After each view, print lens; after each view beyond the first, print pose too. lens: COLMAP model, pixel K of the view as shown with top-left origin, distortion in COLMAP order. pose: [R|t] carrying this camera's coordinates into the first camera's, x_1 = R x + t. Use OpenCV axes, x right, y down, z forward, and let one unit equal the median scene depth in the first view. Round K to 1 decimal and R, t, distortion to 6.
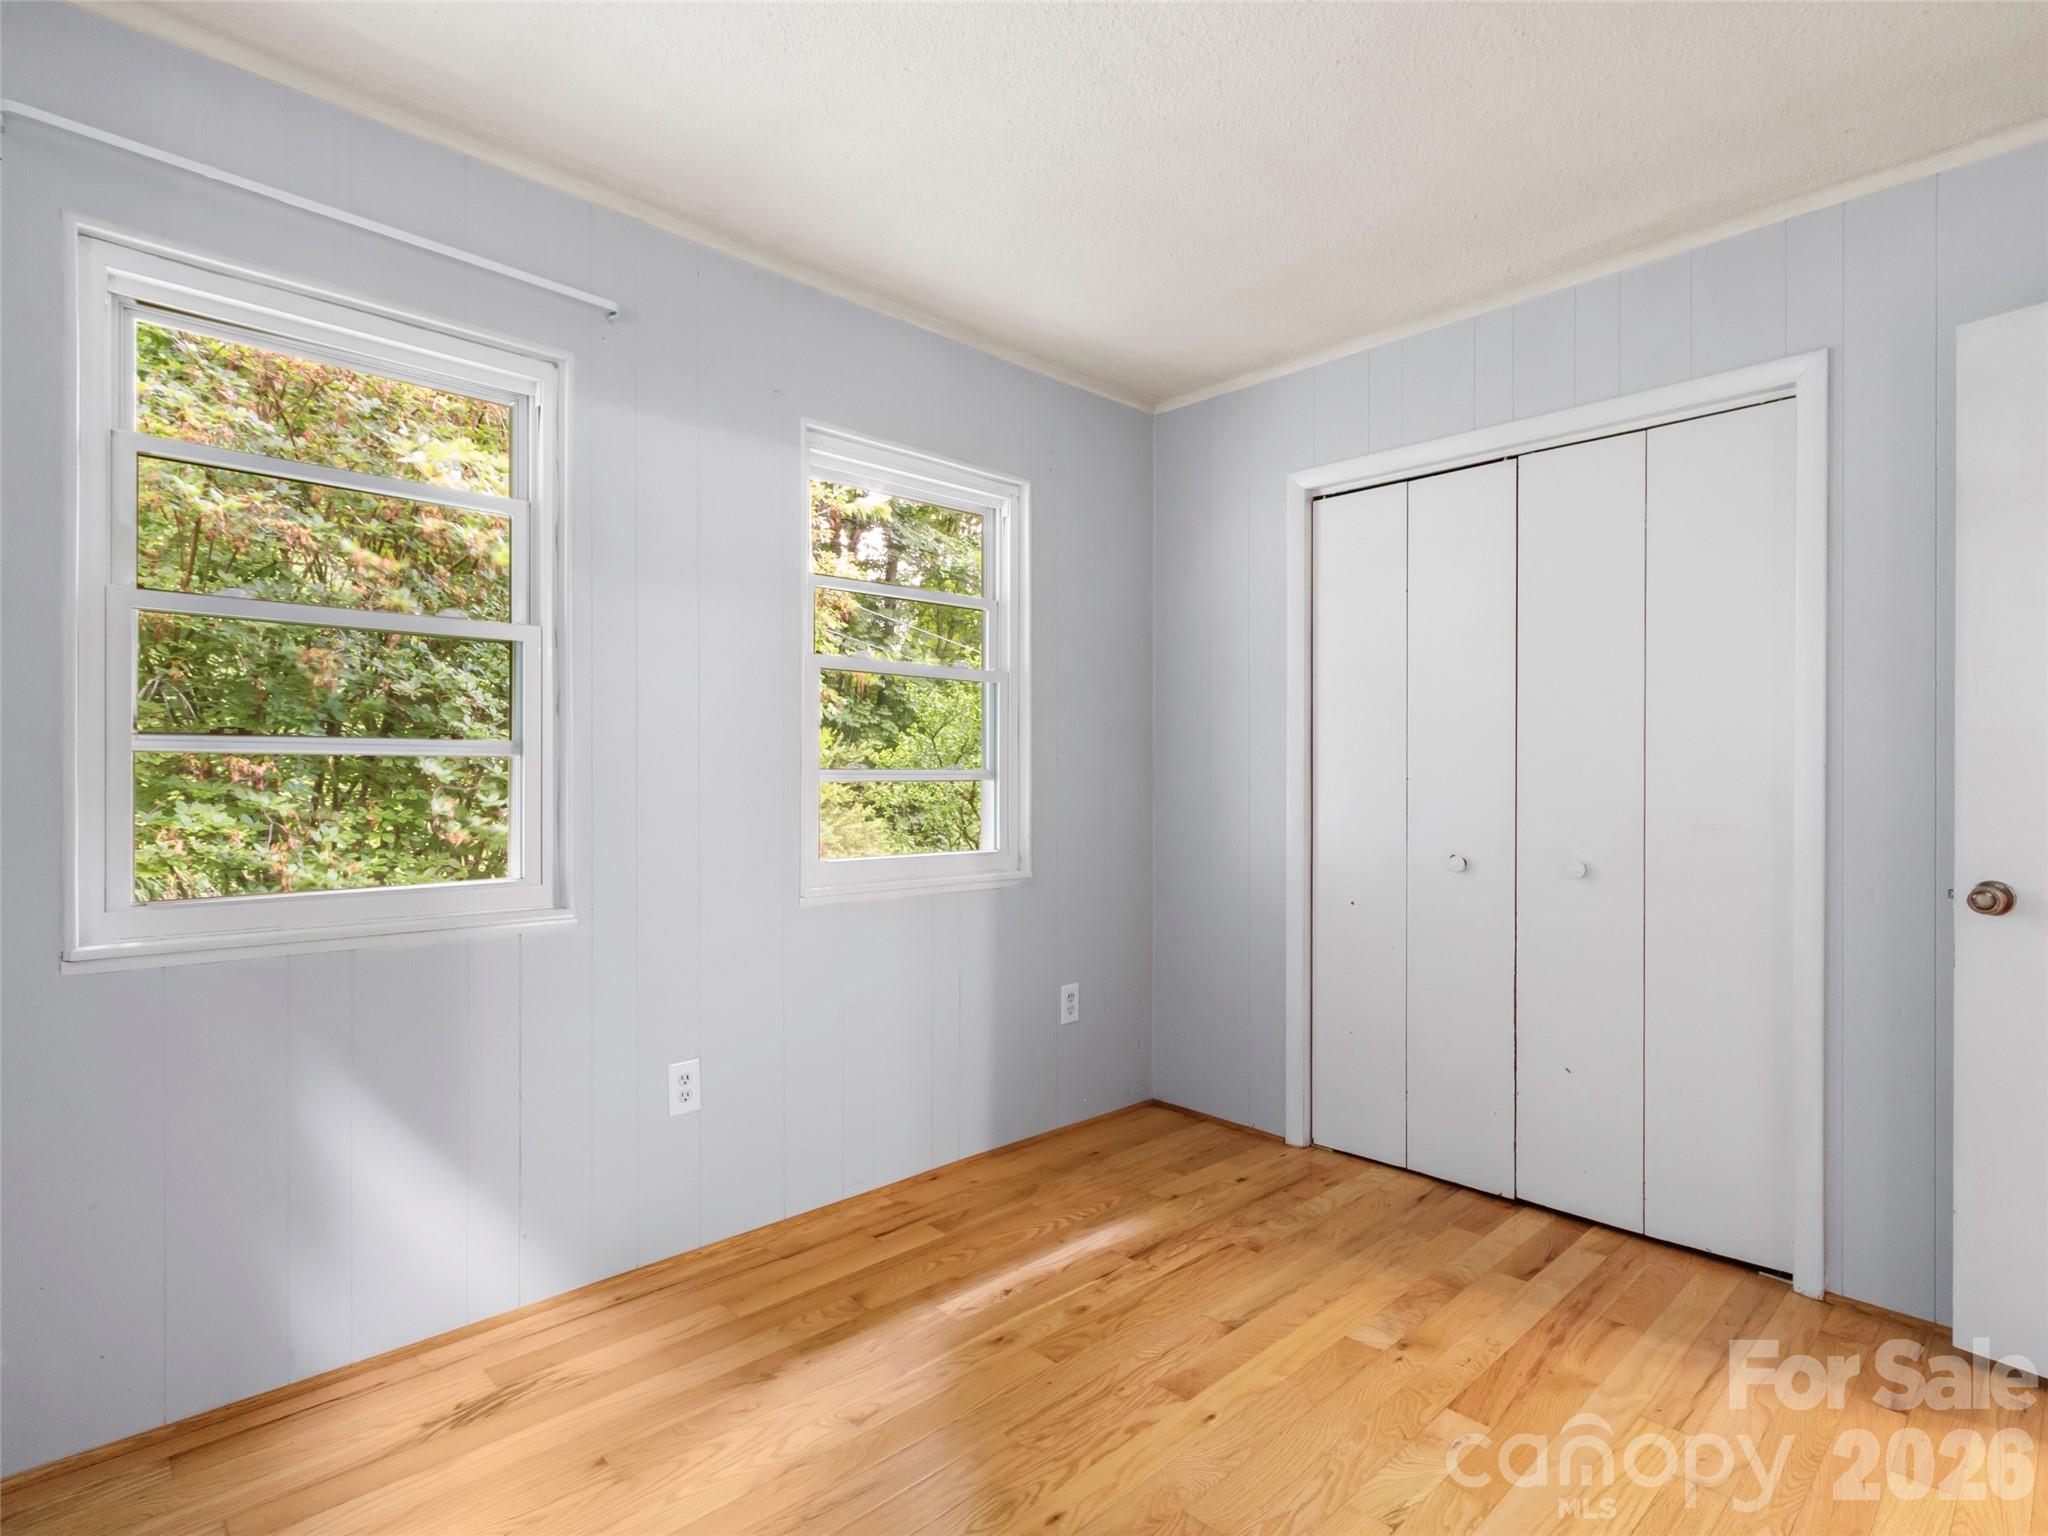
lens RADIAL K [[1052.2, 0, 1008.8], [0, 1052.2, 786.1], [0, 0, 1]] dist [0.003249, -0.000241]
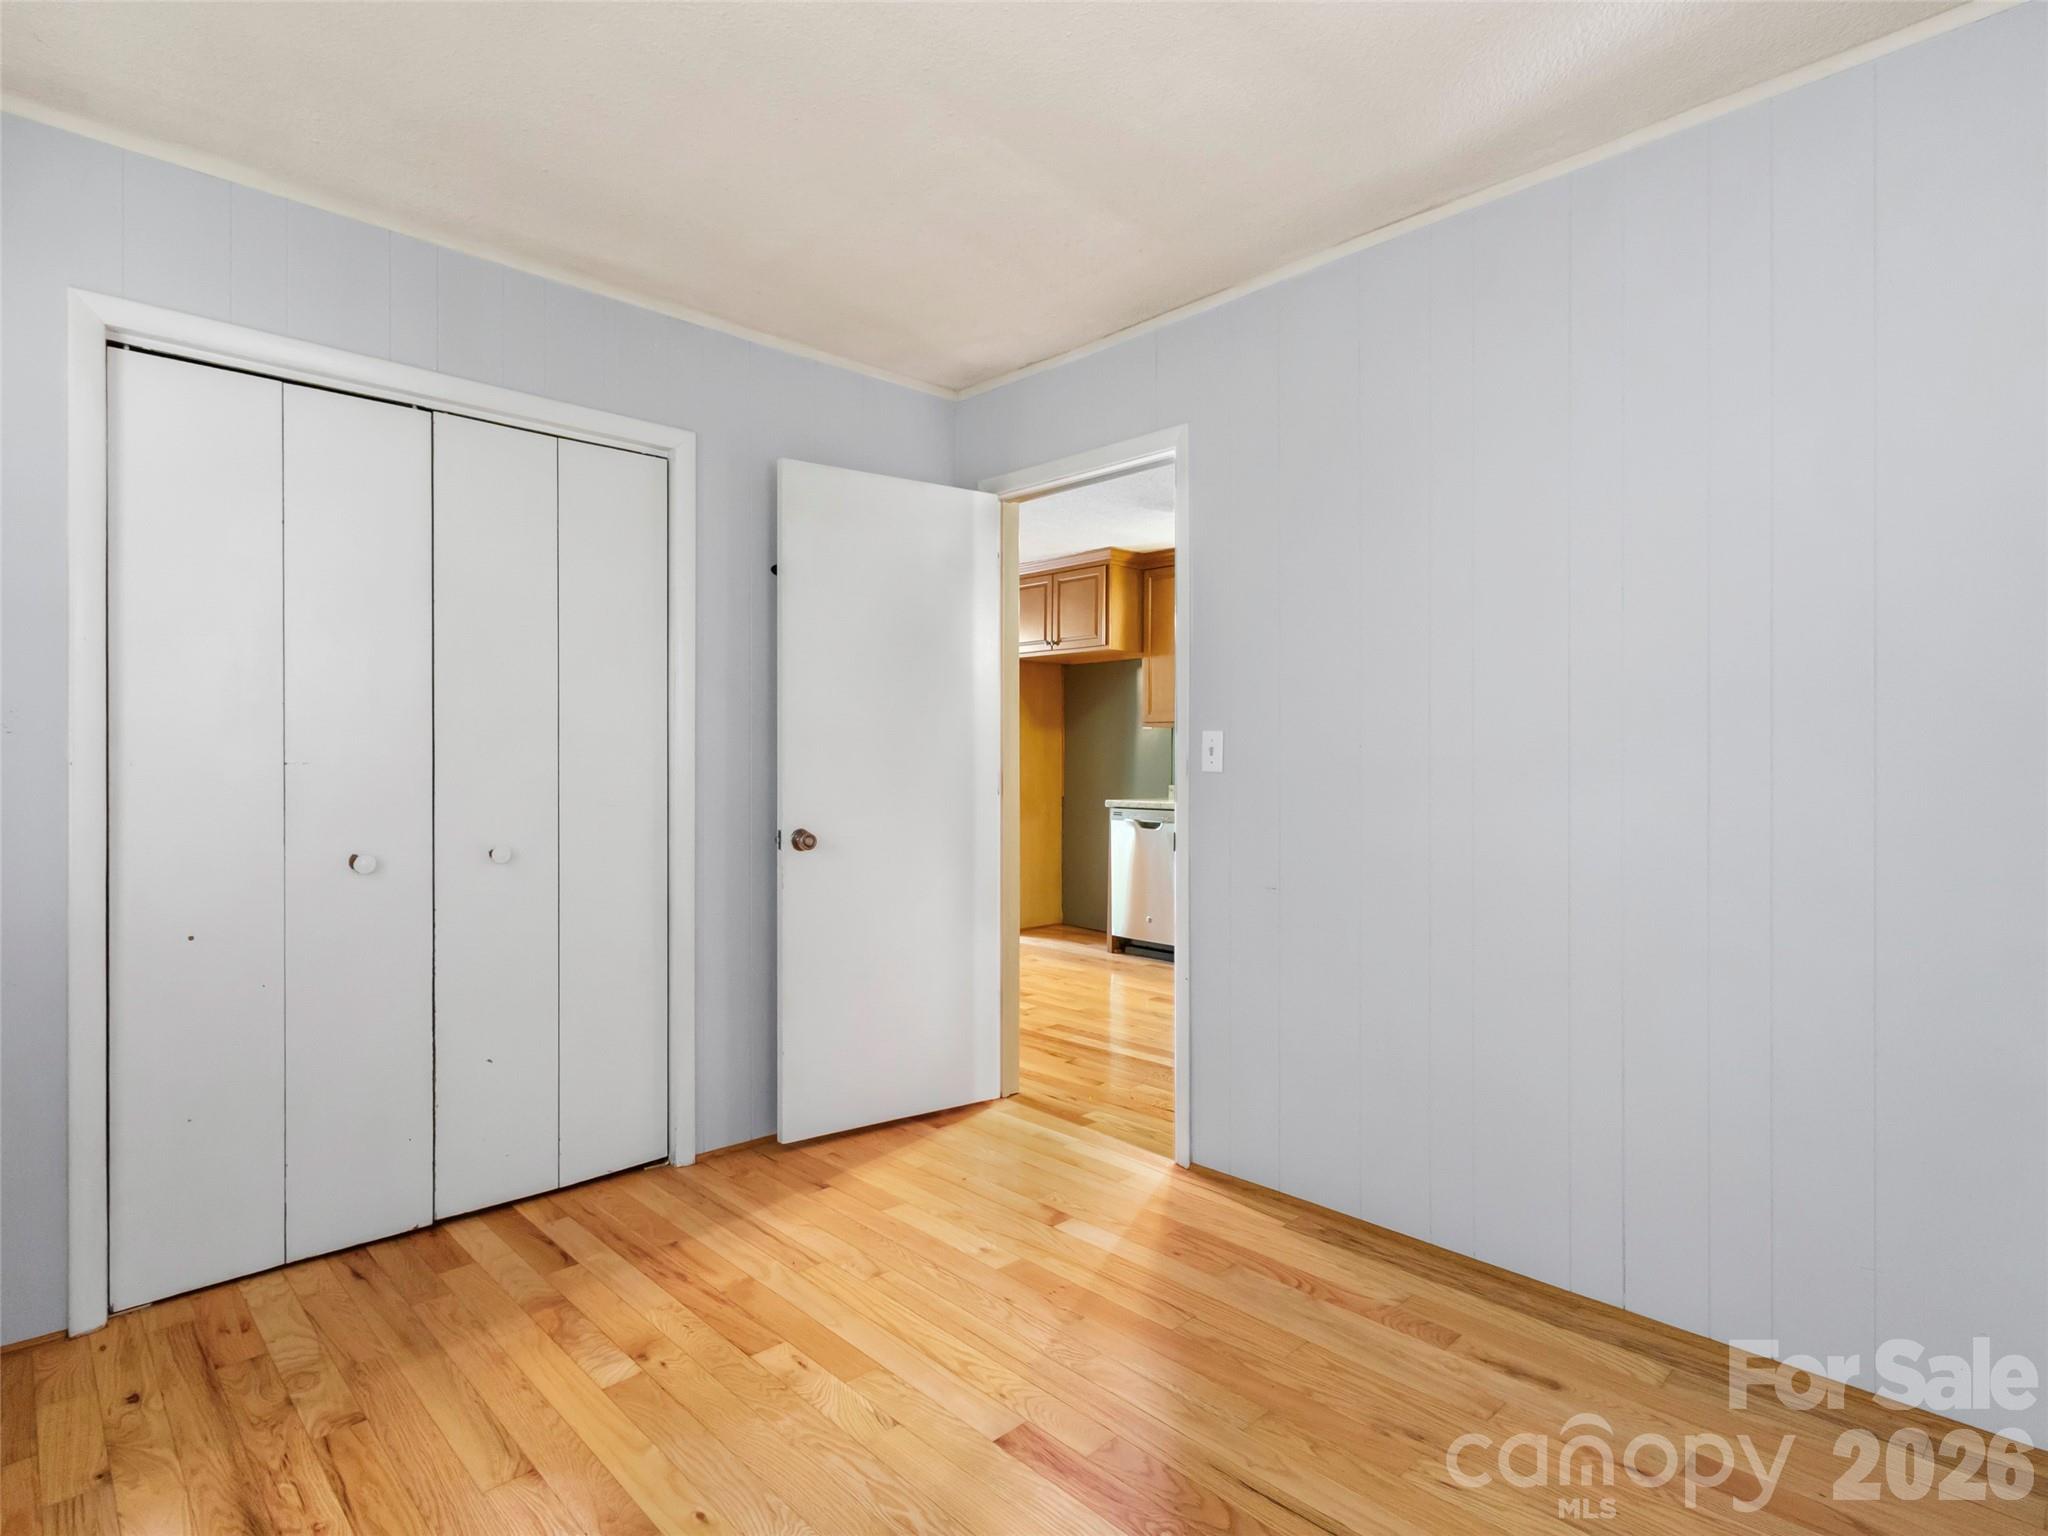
lens RADIAL K [[1054.5, 0, 1011.5], [0, 1054.5, 775.0], [0, 0, 1]] dist [0.001164, 0.001580]
pose [[0.001674, -0.012723, 0.999918, -0.506038], [0.010580, 0.999863, 0.012704, -0.003968], [-0.999943, 0.010558, 0.001809, 0.579259]]
